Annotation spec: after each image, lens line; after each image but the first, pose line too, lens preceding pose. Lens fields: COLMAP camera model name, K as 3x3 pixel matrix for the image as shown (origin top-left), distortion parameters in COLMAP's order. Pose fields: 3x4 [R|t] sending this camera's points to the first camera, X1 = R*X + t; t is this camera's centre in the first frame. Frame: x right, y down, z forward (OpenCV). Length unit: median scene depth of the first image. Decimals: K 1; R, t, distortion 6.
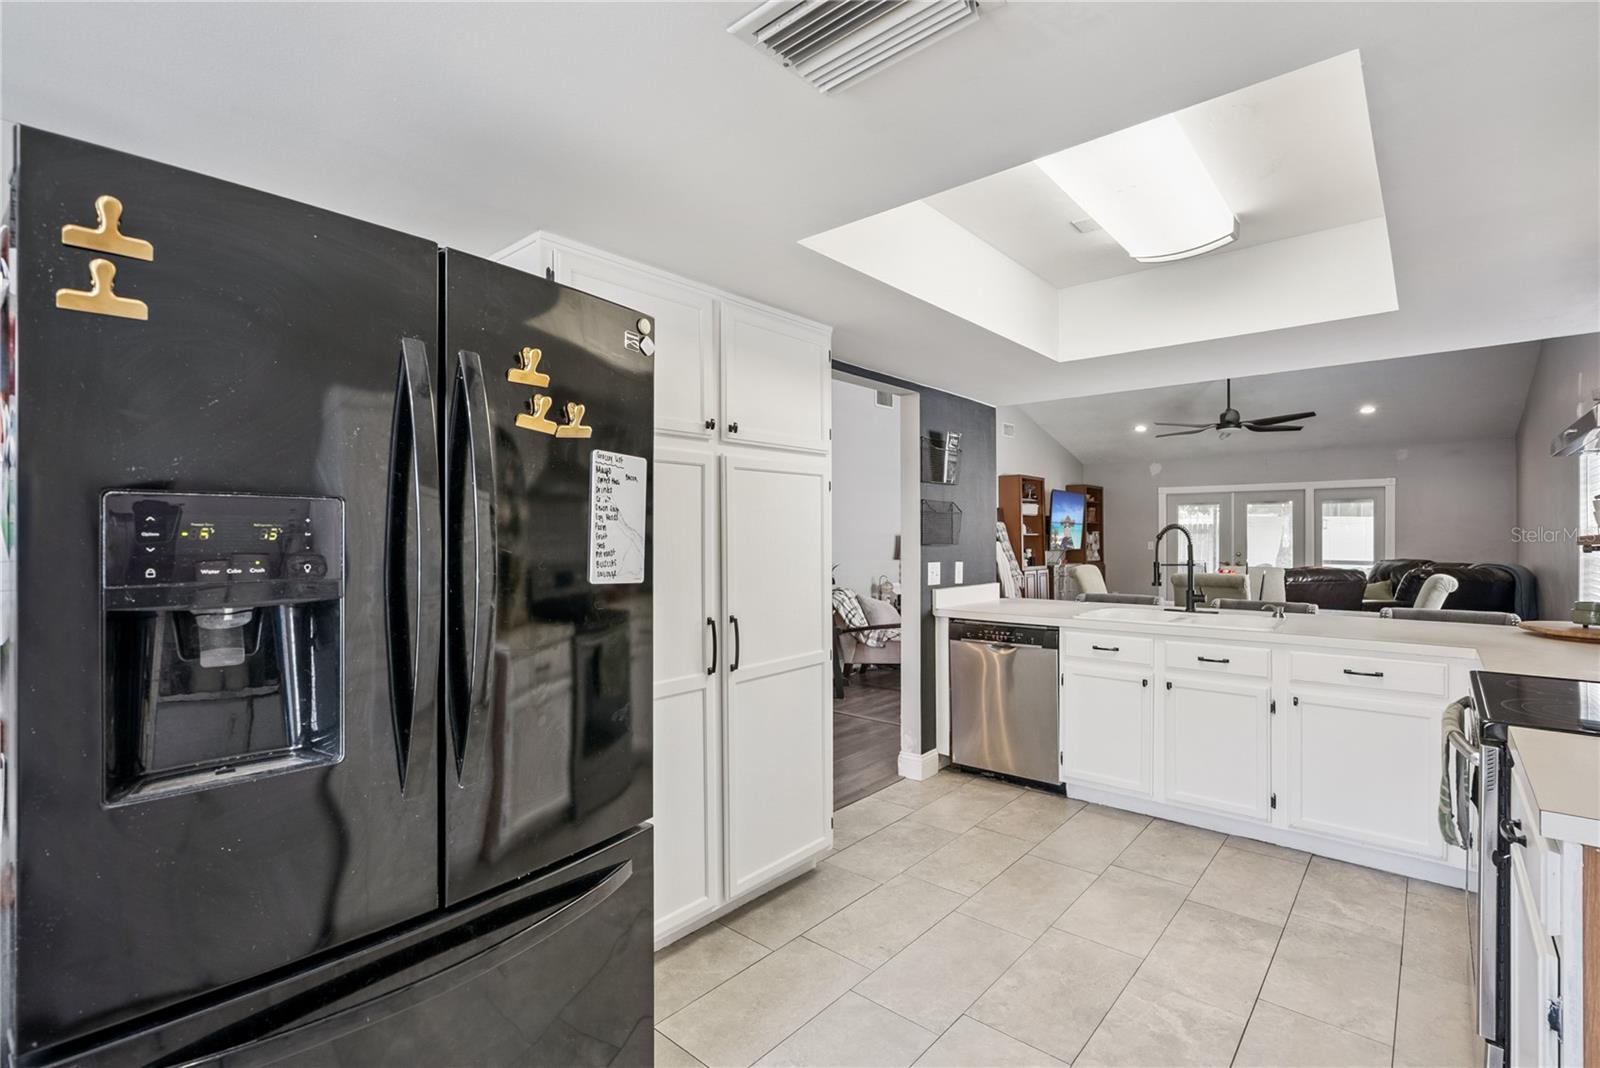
lens RADIAL K [[744.6, 0, 799.9], [0, 744.6, 539.7], [0, 0, 1]] dist [-0.005580, 0.003212]
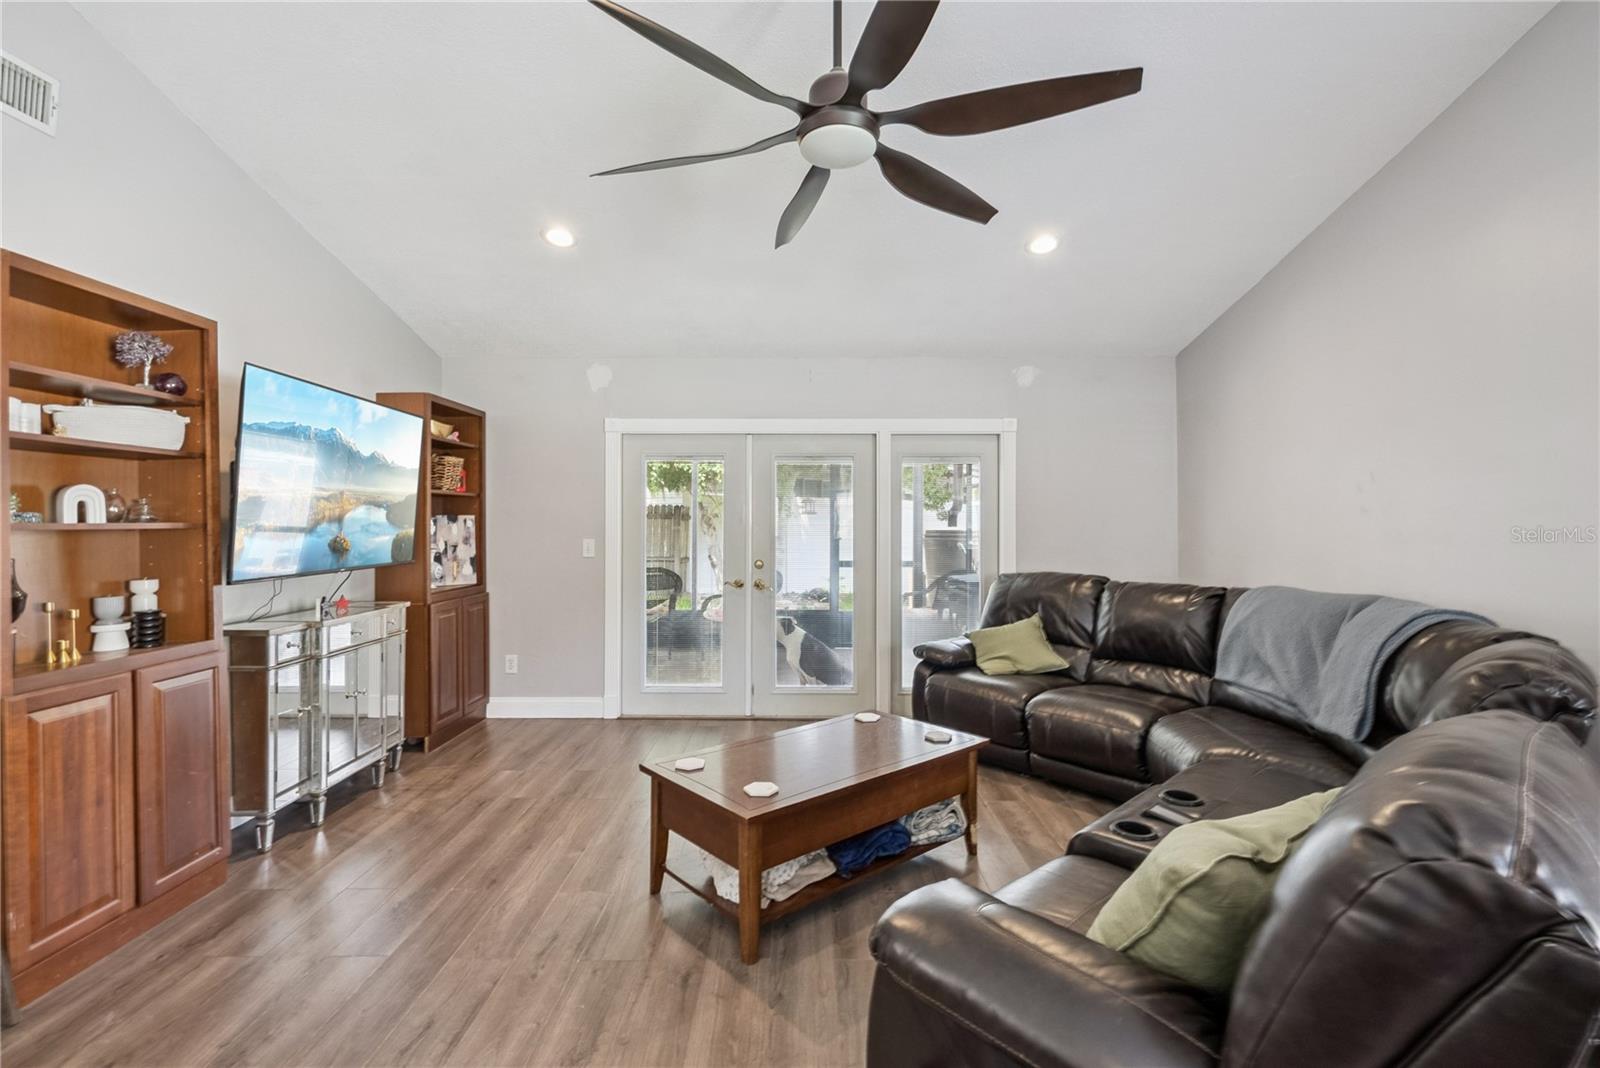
lens RADIAL K [[744.6, 0, 794.4], [0, 744.6, 514.4], [0, 0, 1]] dist [-0.005580, 0.003212]
pose [[0.766348, 0.005019, 0.642406, 0.342778], [0.001867, 0.999948, -0.010040, -0.008692], [-0.642423, 0.008894, 0.766299, 0.708978]]
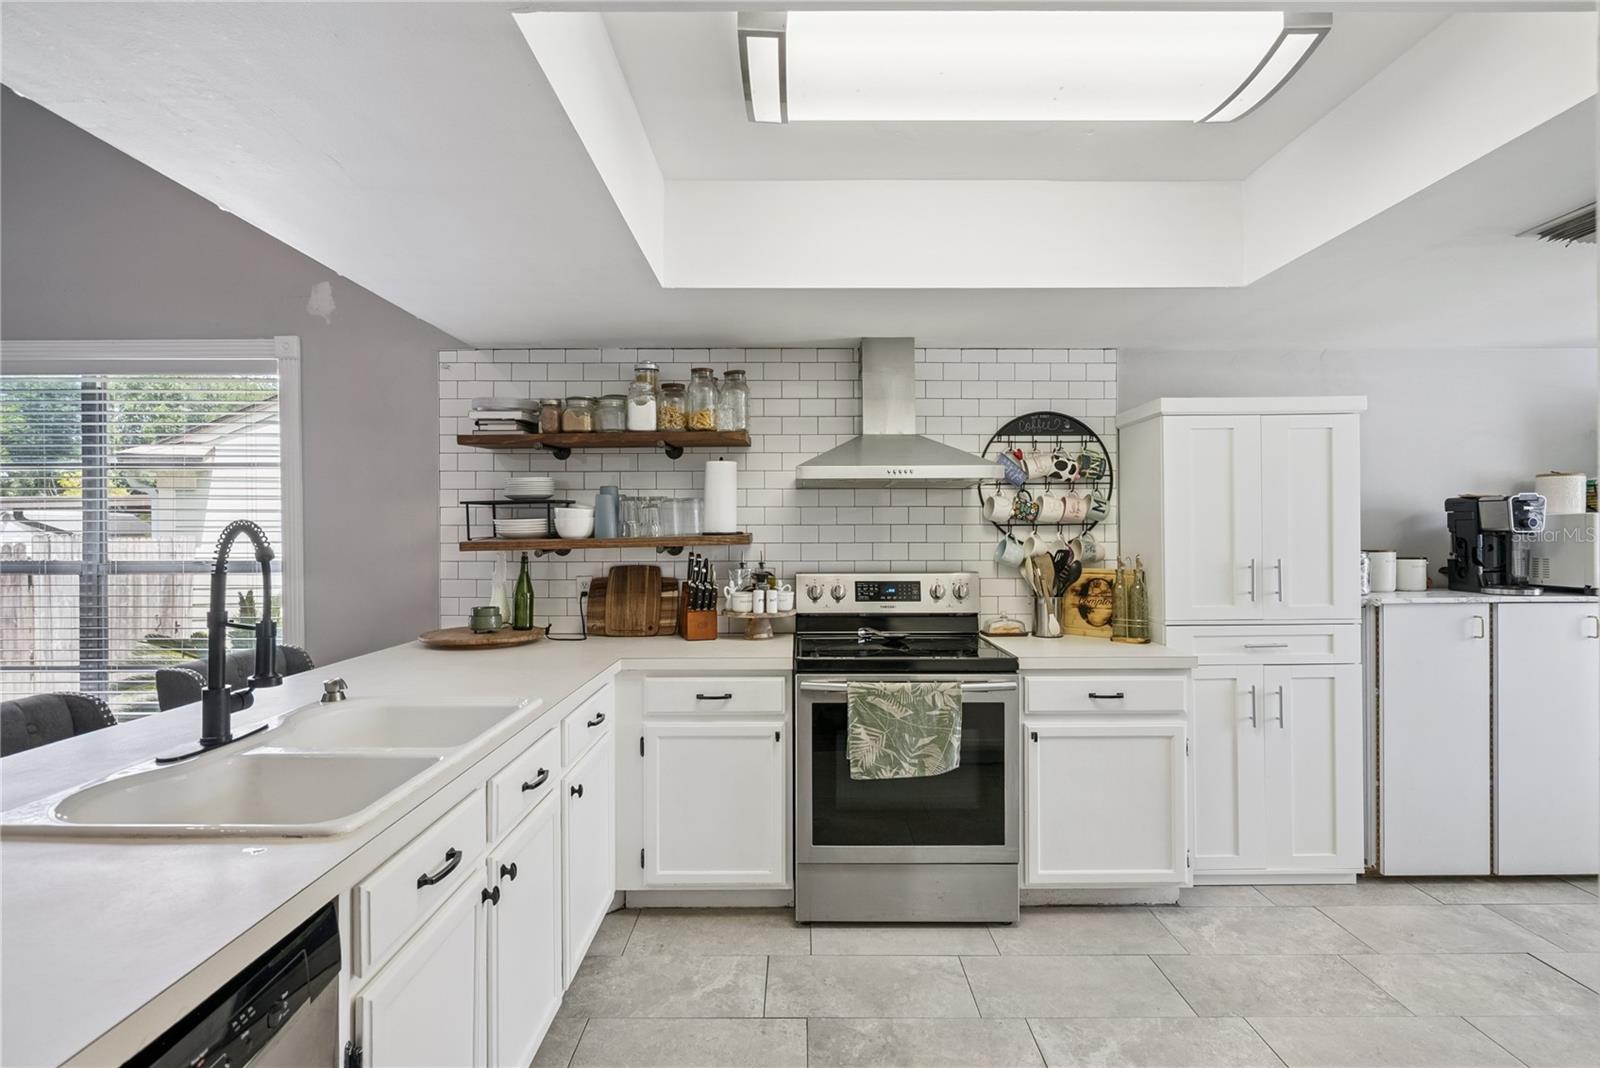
lens RADIAL K [[744.6, 0, 792.9], [0, 744.6, 532.6], [0, 0, 1]] dist [-0.005580, 0.003212]
pose [[-0.659770, 0.002677, 0.751463, 0.010025], [0.007405, 0.999968, 0.002940, -0.006302], [-0.751431, 0.007504, -0.659769, 0.434839]]
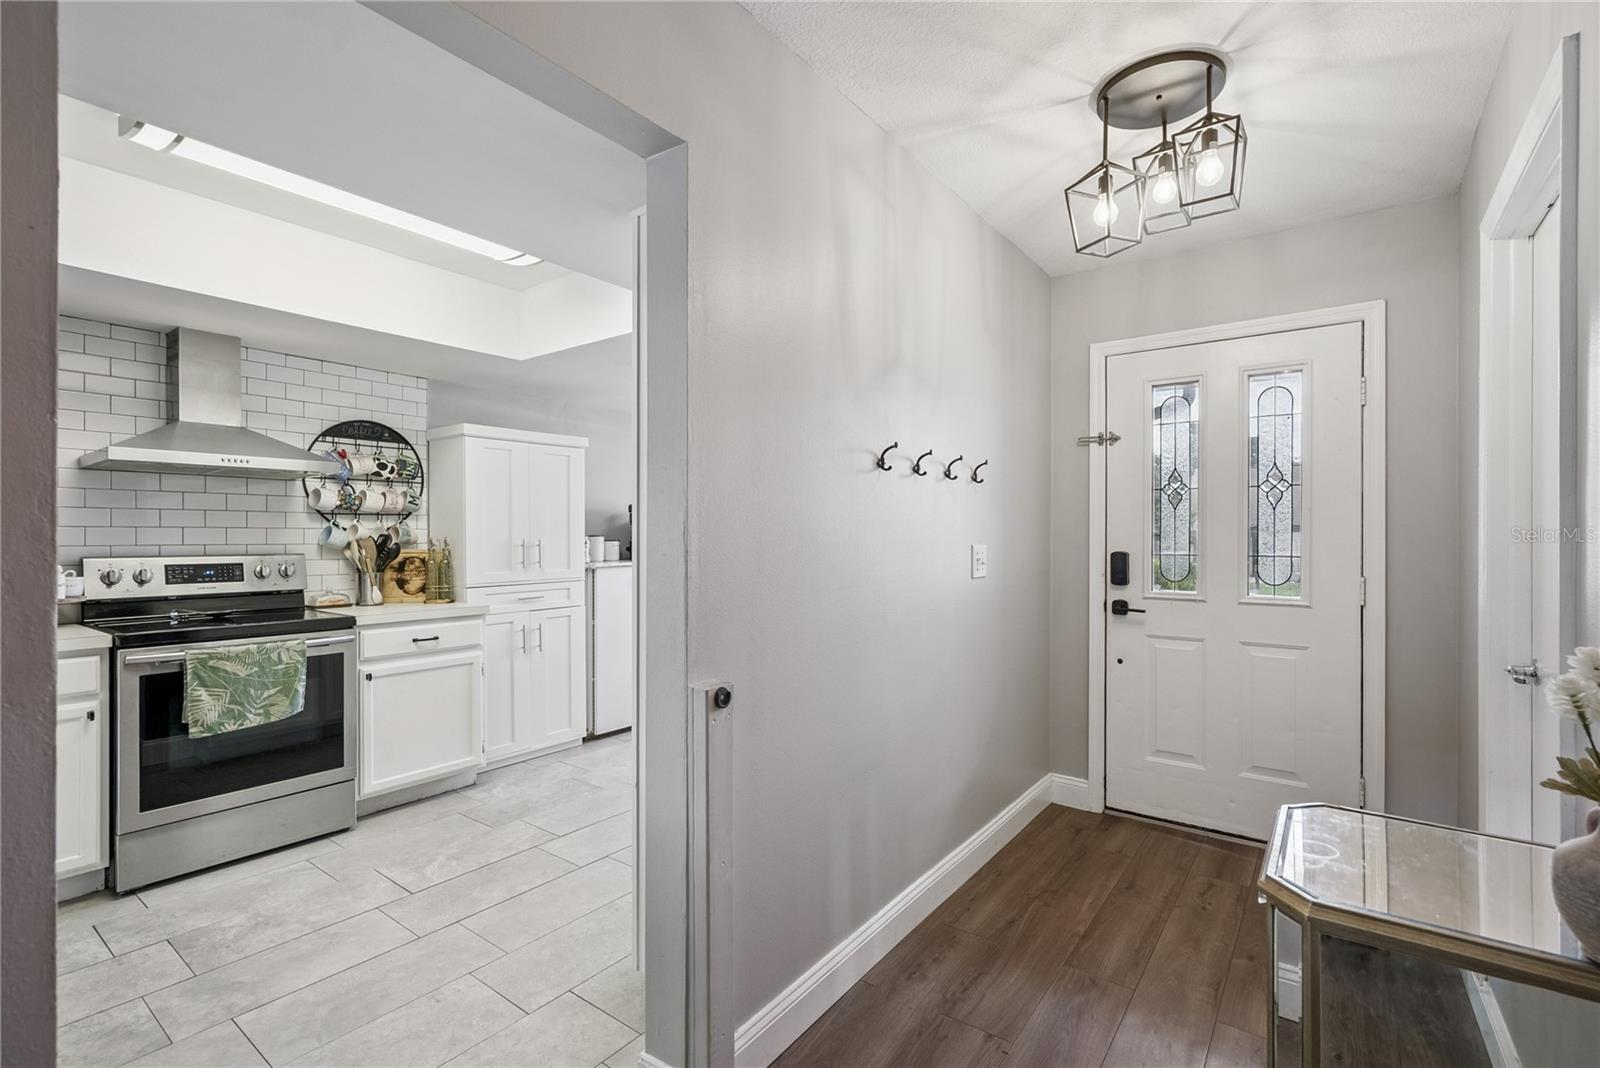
lens RADIAL K [[744.6, 0, 816.9], [0, 744.6, 535.0], [0, 0, 1]] dist [-0.005580, 0.003212]
pose [[-0.996018, 0.001164, -0.089150, -0.021860], [0.000974, 0.999997, 0.002172, 0.002873], [0.089152, 0.002077, -0.996016, 0.555989]]
